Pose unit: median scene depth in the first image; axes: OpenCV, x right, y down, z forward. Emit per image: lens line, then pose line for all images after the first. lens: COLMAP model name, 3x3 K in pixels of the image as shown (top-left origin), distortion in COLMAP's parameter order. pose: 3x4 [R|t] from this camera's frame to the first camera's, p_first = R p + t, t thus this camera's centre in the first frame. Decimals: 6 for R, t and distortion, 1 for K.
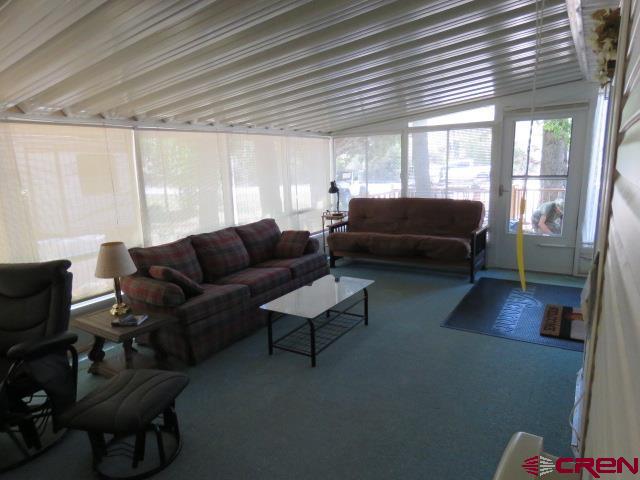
lens RADIAL K [[401.5, 0, 317.7], [0, 401.5, 242.4], [0, 0, 1]] dist [-0.021805, 0.001757]
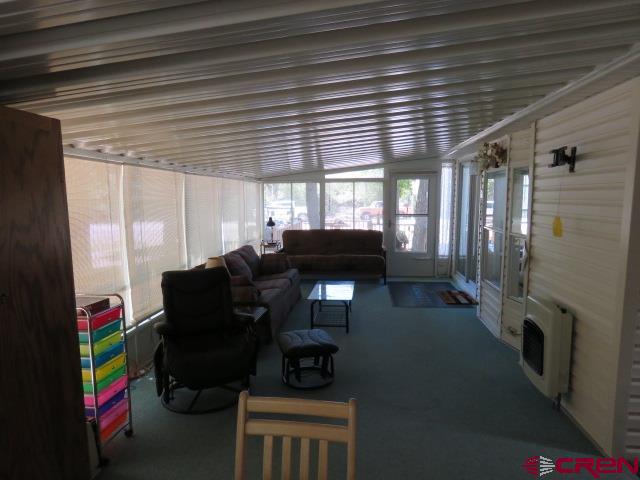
lens RADIAL K [[401.5, 0, 317.7], [0, 401.5, 242.4], [0, 0, 1]] dist [-0.021805, 0.001757]
pose [[0.890164, -0.018075, 0.455281, -0.469817], [0.061842, 0.994759, -0.081420, 0.045781], [-0.451423, 0.100632, 0.886617, -0.208591]]
